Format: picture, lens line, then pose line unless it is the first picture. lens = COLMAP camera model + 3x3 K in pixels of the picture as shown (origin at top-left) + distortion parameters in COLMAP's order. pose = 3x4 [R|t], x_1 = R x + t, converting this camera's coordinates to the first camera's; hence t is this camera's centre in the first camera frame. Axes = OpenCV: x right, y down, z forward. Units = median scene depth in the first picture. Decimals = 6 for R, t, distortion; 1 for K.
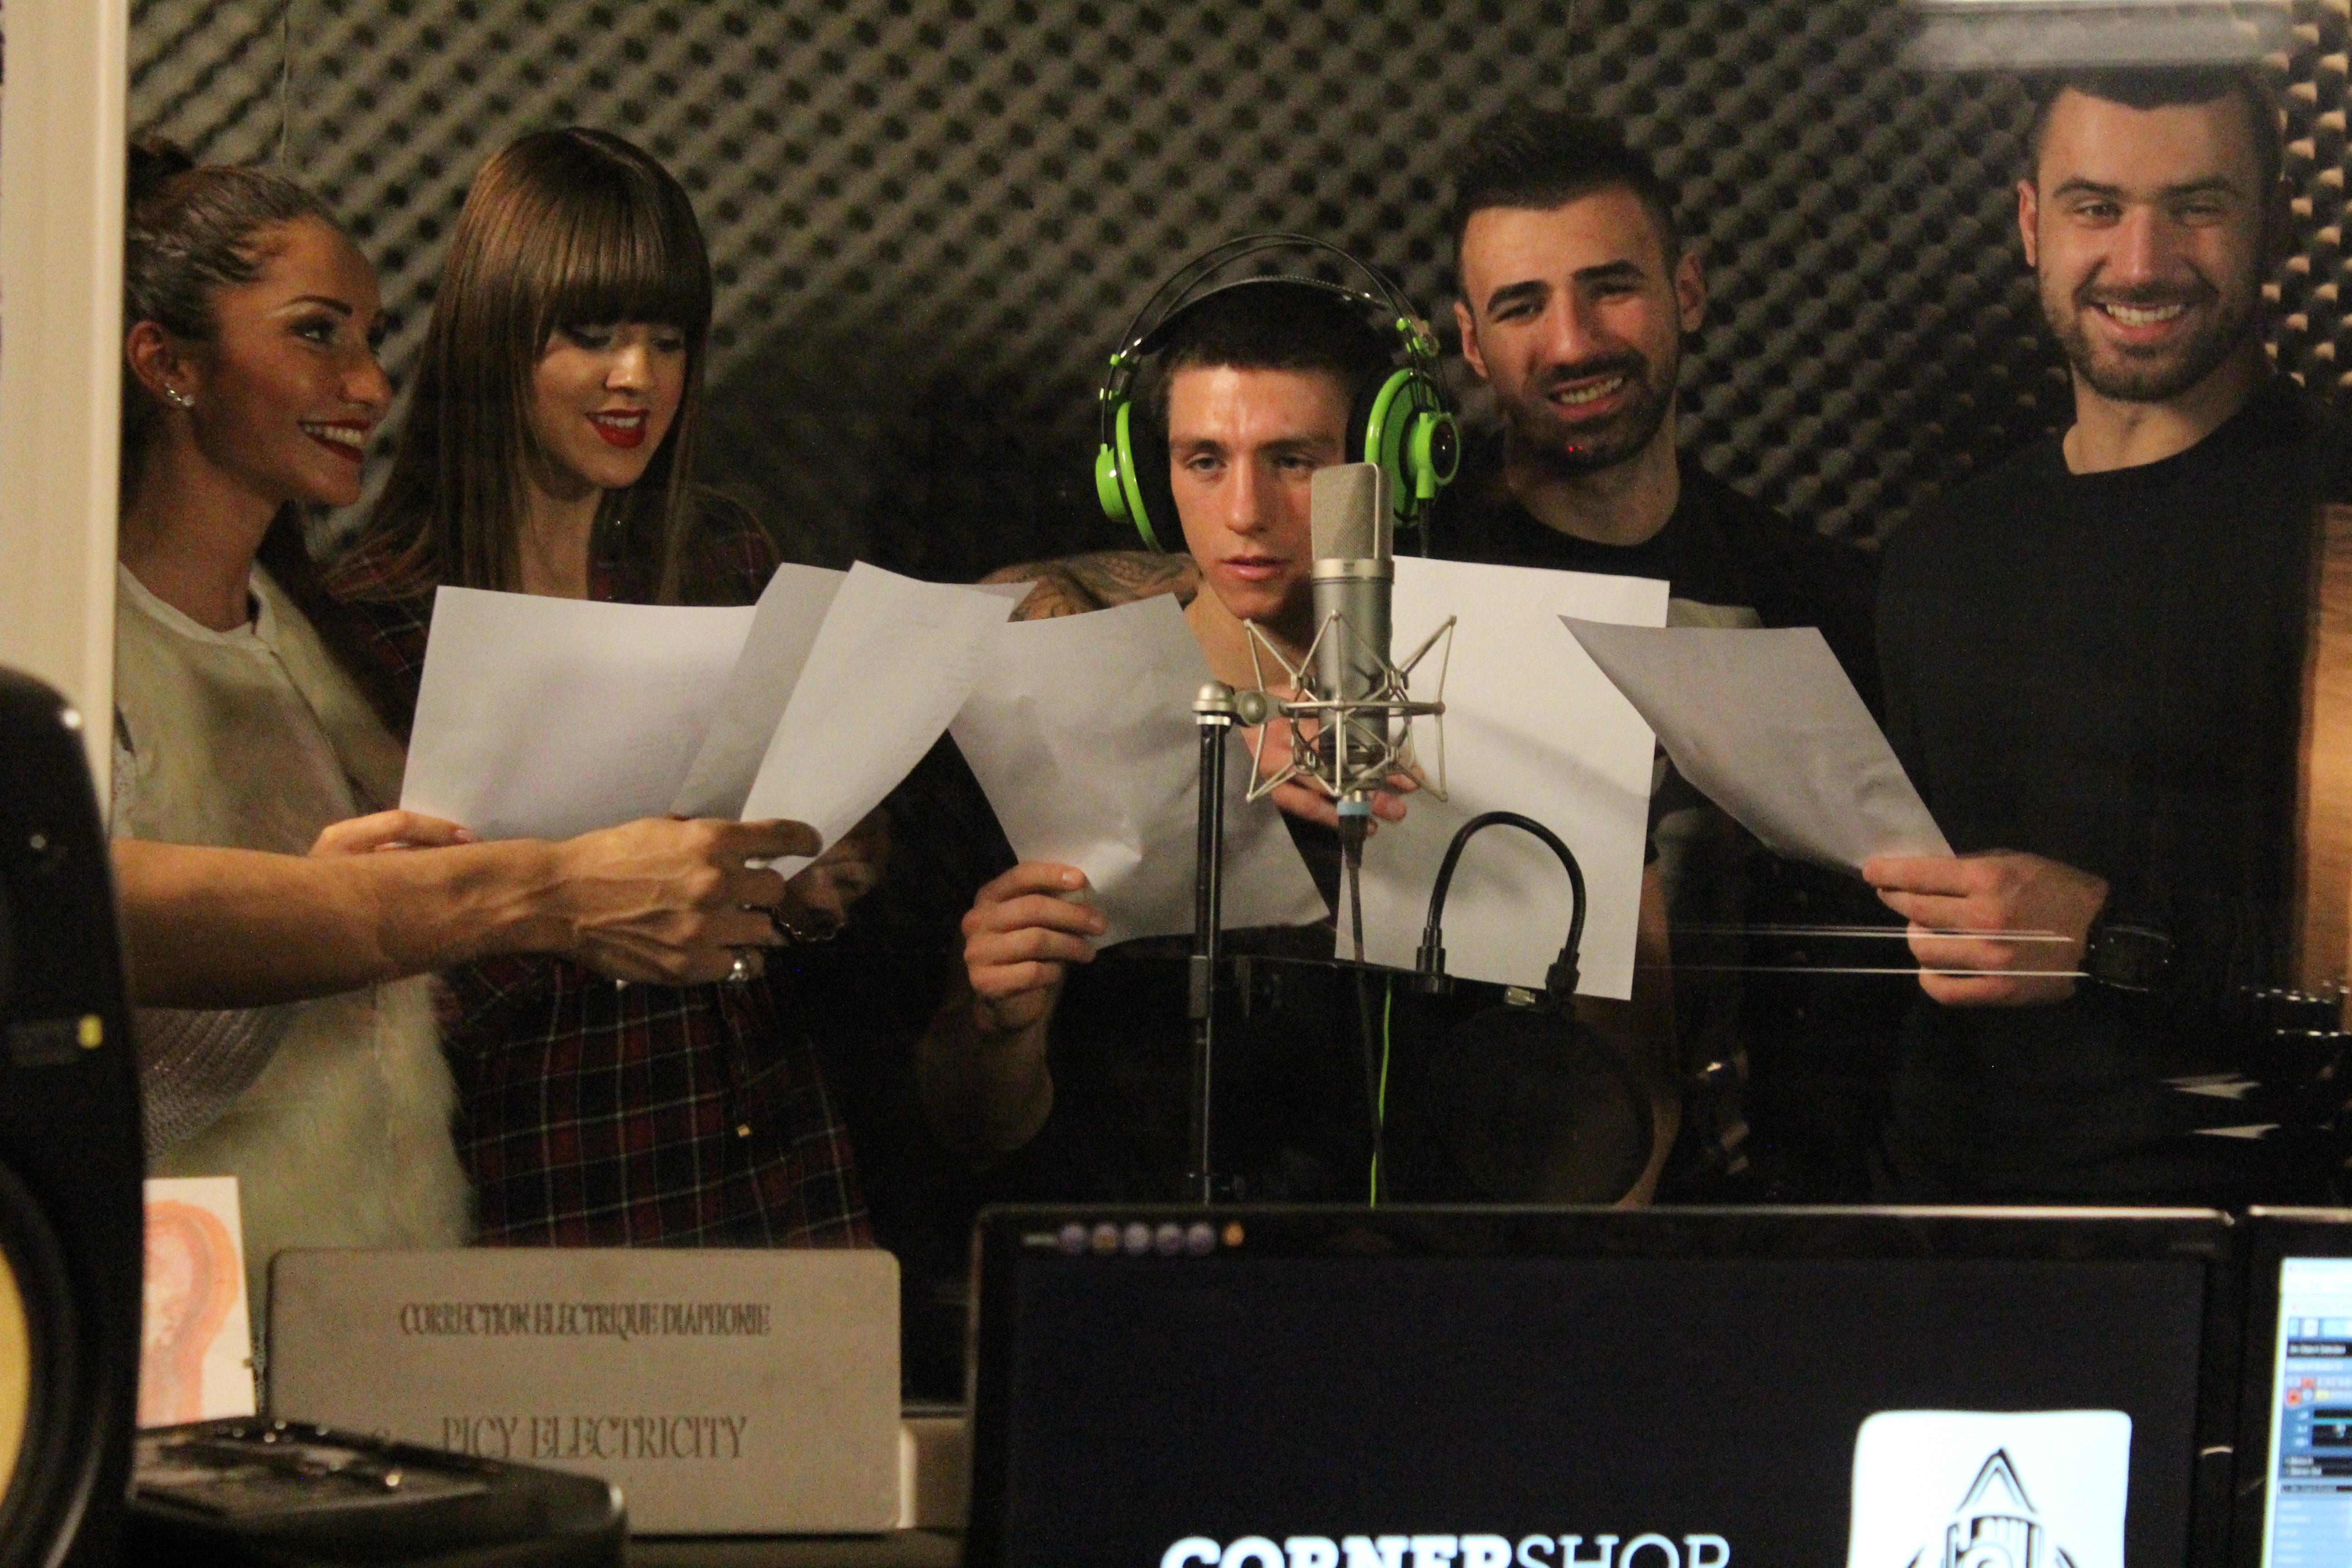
lens RADIAL K [[5613.0, 0, 1176.9], [0, 5613.0, 685.9], [0, 0, 1]] dist [0.053362, 0.431459]
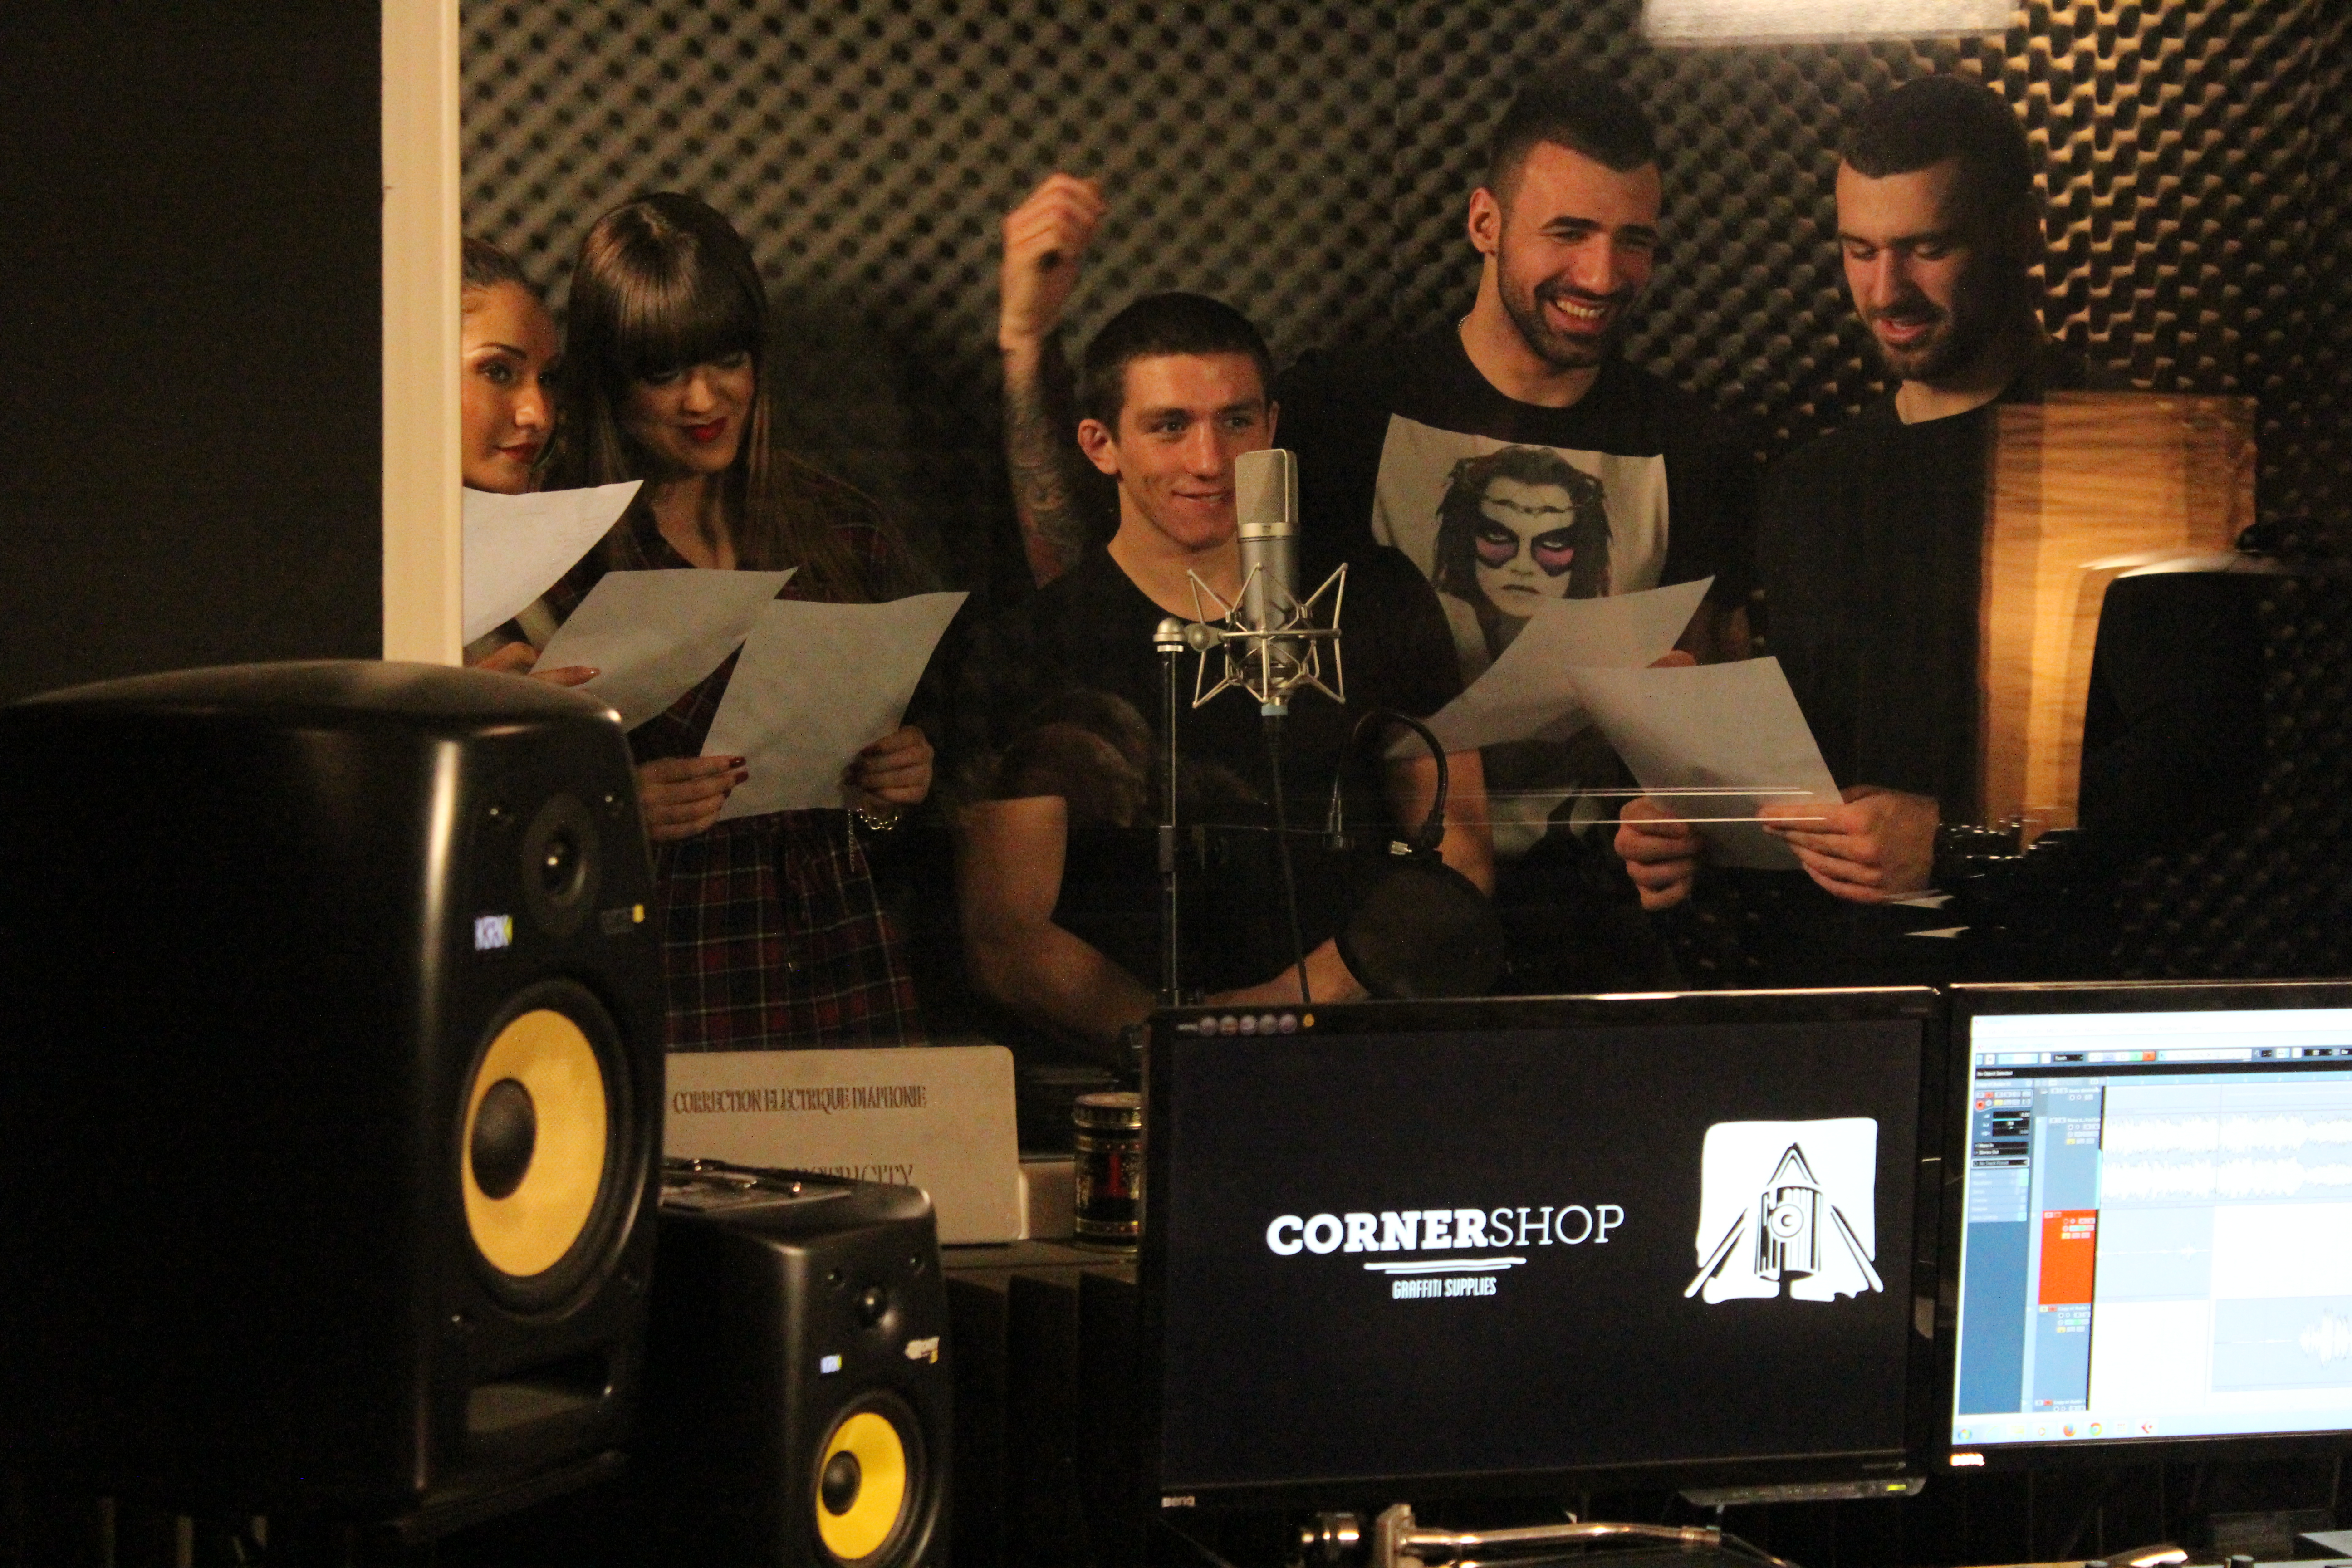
lens RADIAL K [[5649.4, 0, 1176.6], [0, 5649.4, 670.0], [0, 0, 1]] dist [0.077531, 0.002933]
pose [[0.998149, -0.027174, 0.054400, -0.055907], [0.025604, 0.999242, 0.029339, -0.024003], [-0.055156, -0.027892, 0.998088, -0.289373]]
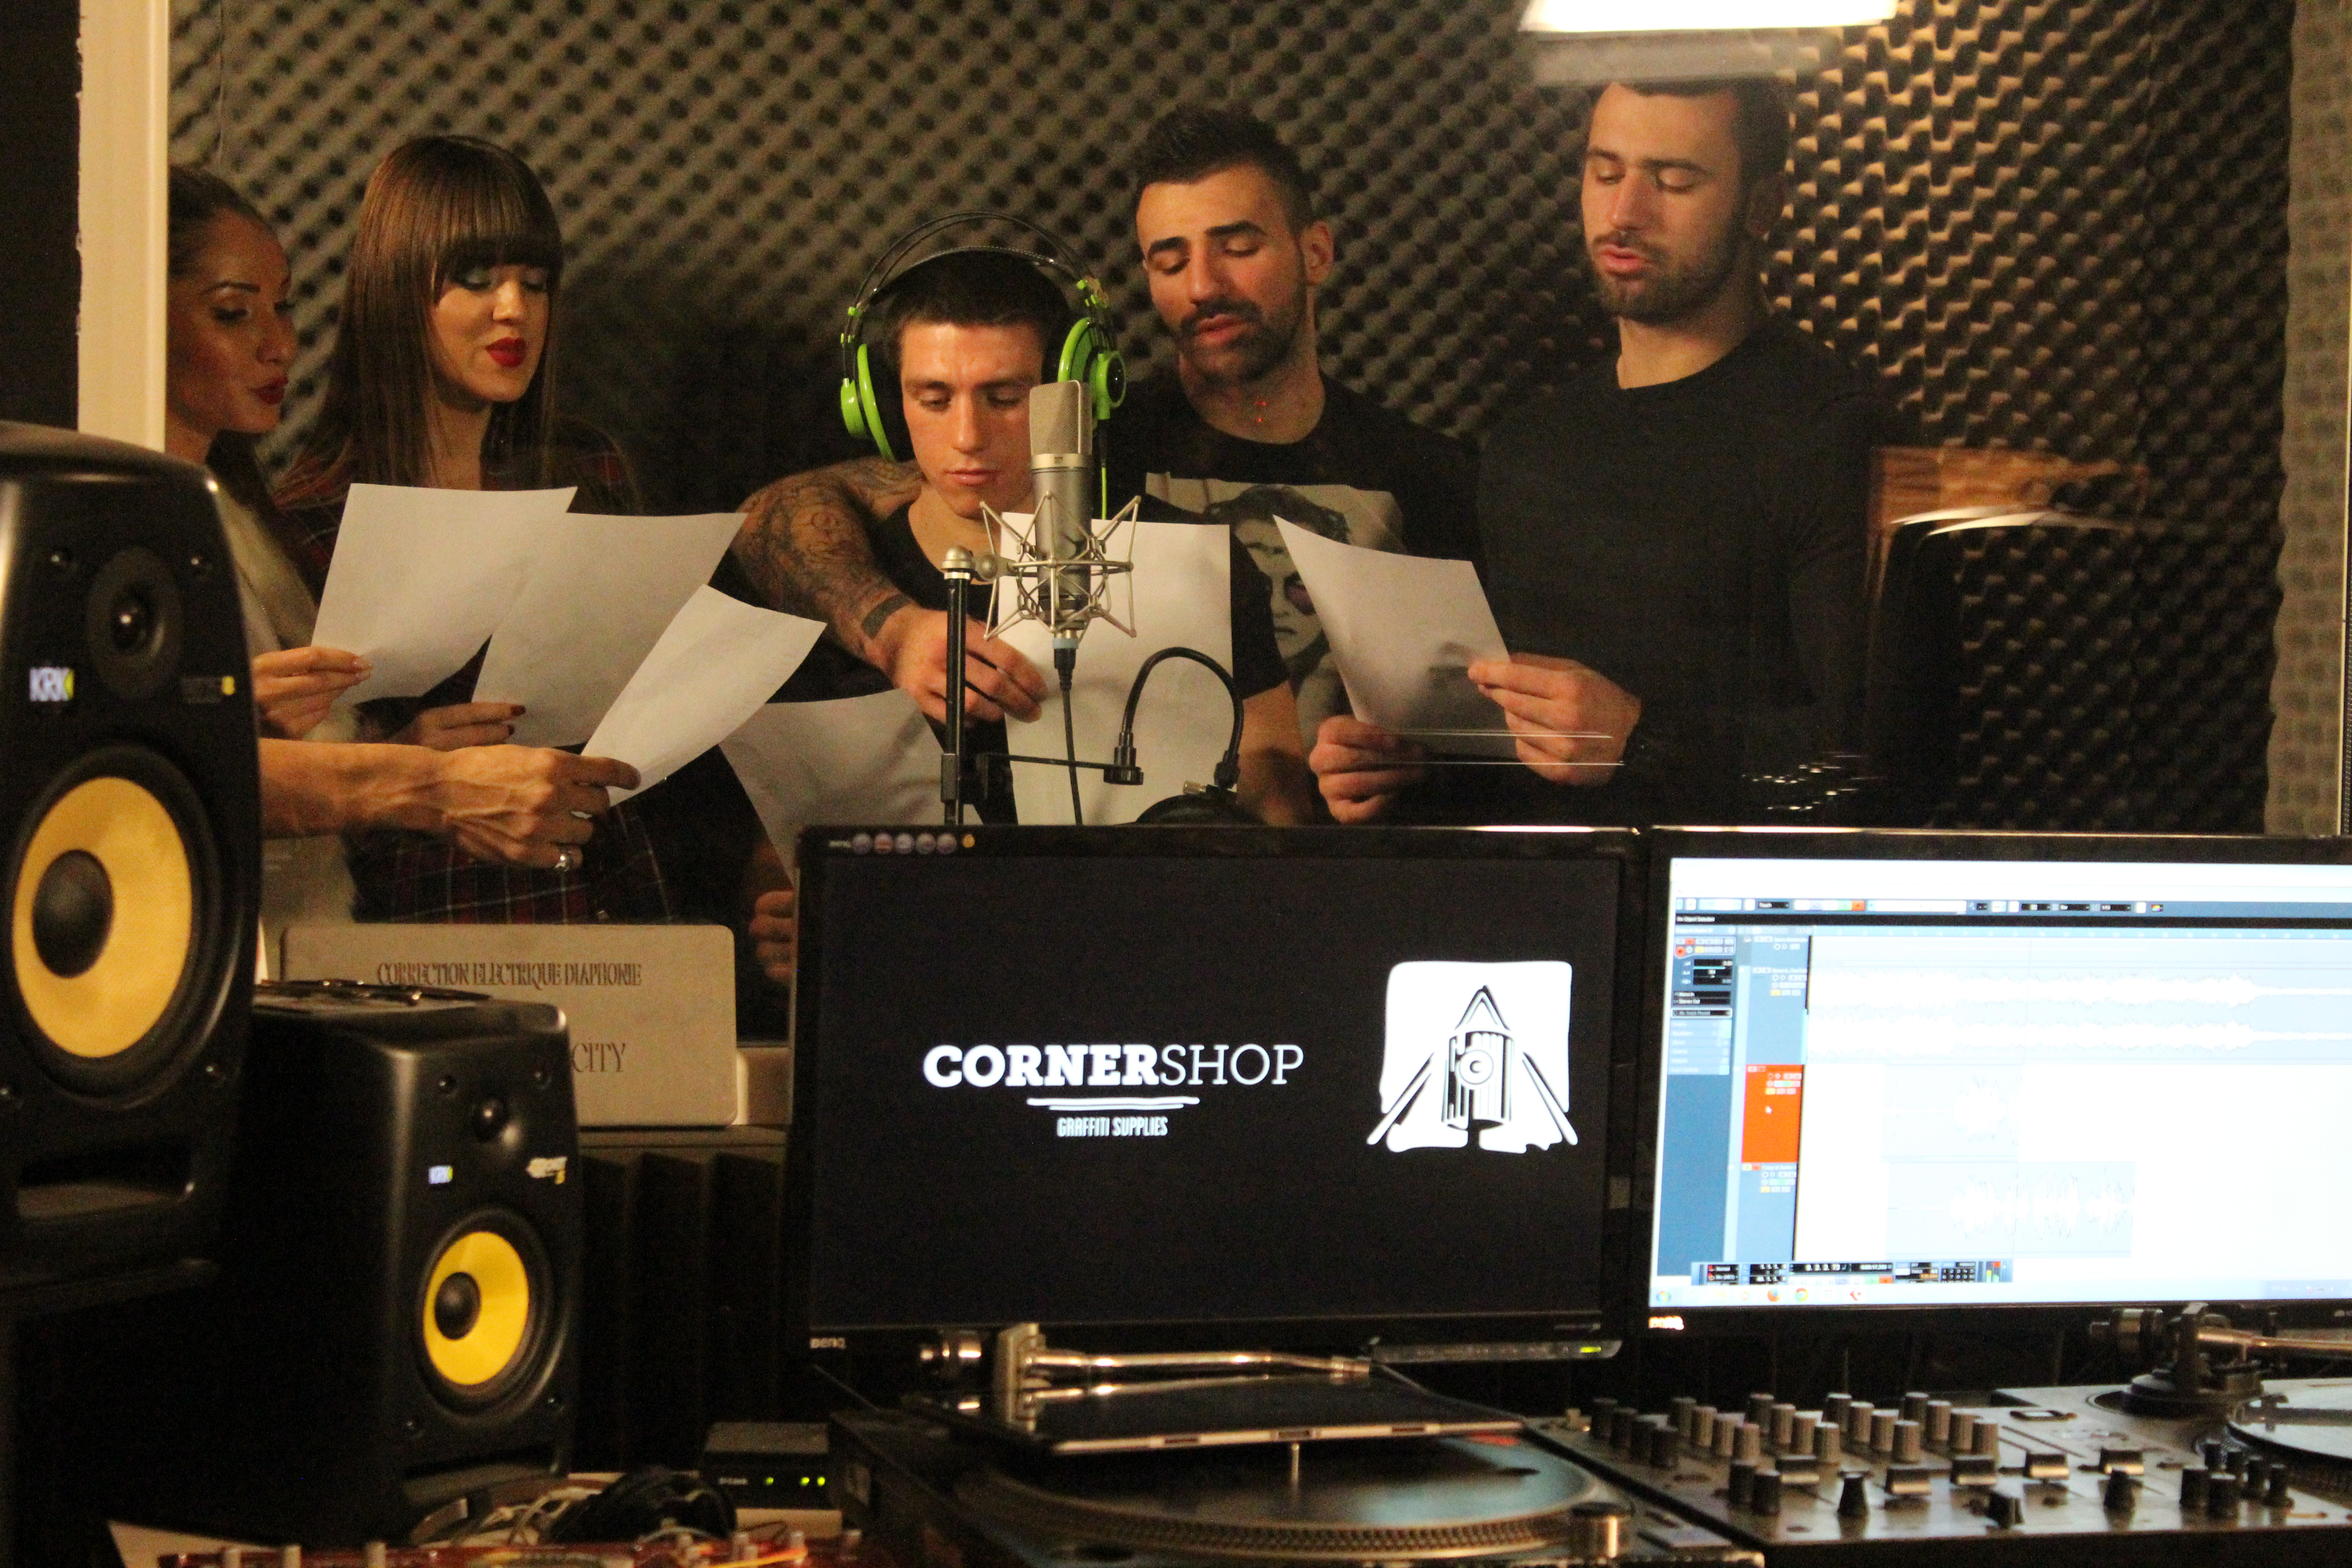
lens RADIAL K [[5337.1, 0, 1180.6], [0, 5337.1, 689.0], [0, 0, 1]] dist [0.053494, 0.238053]
pose [[0.998856, -0.013652, 0.045834, 0.000928], [0.013753, 0.999904, -0.001871, 0.030817], [-0.045804, 0.002499, 0.998947, -0.219269]]
